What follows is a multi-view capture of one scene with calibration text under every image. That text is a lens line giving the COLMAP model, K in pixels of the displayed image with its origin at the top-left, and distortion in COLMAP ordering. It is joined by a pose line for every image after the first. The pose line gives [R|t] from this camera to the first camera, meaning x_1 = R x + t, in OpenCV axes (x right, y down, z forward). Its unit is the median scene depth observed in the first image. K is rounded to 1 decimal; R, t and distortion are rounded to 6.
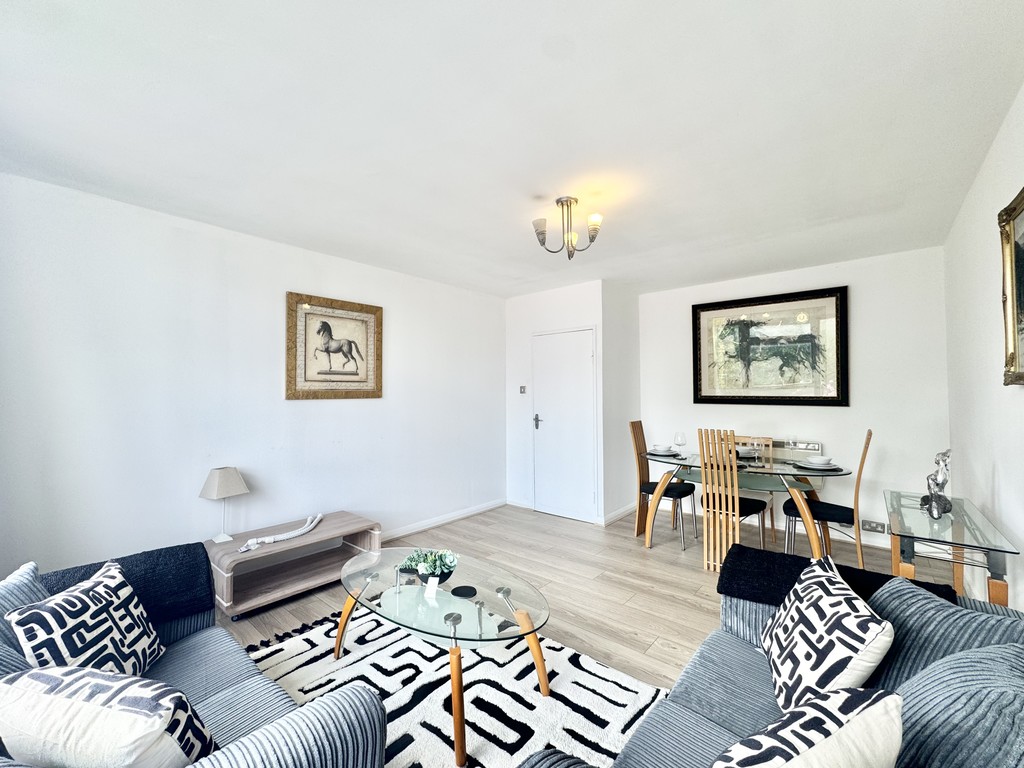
lens RADIAL K [[415.7, 0, 508.6], [0, 415.7, 378.1], [0, 0, 1]] dist [0.000143, 0.000387]
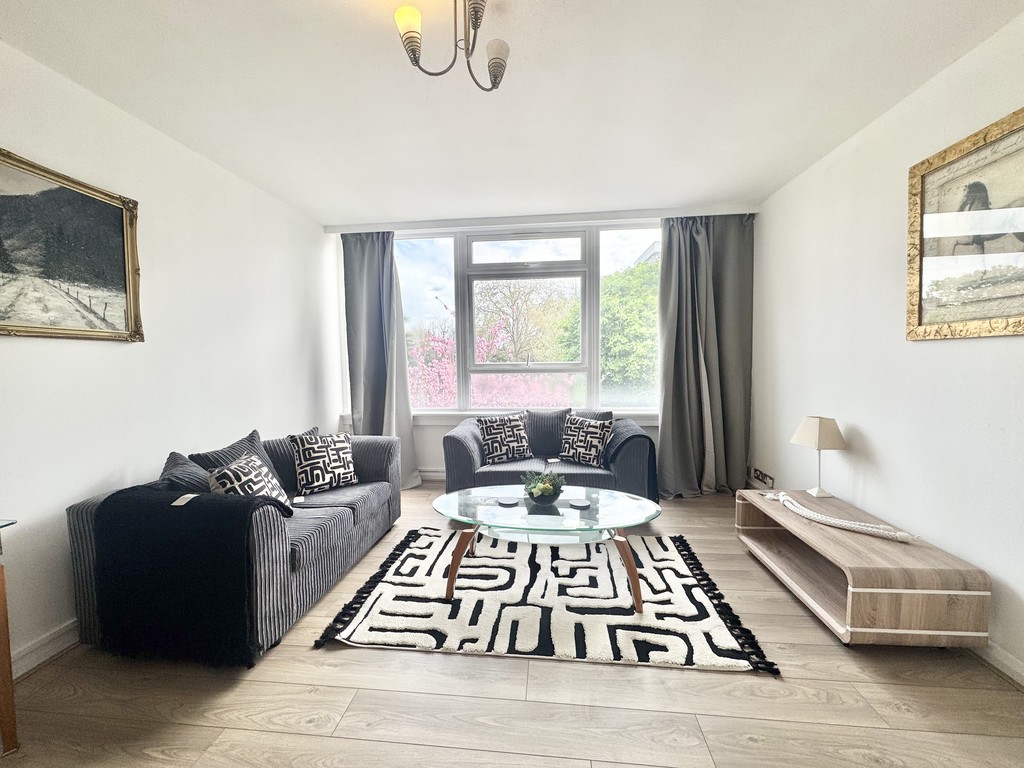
lens RADIAL K [[415.7, 0, 513.9], [0, 415.7, 378.8], [0, 0, 1]] dist [0.000143, 0.000387]
pose [[-0.813369, 0.046189, -0.579912, 0.288854], [0.039156, 0.998929, 0.024644, 0.061824], [0.580430, -0.002662, -0.814306, 1.009064]]
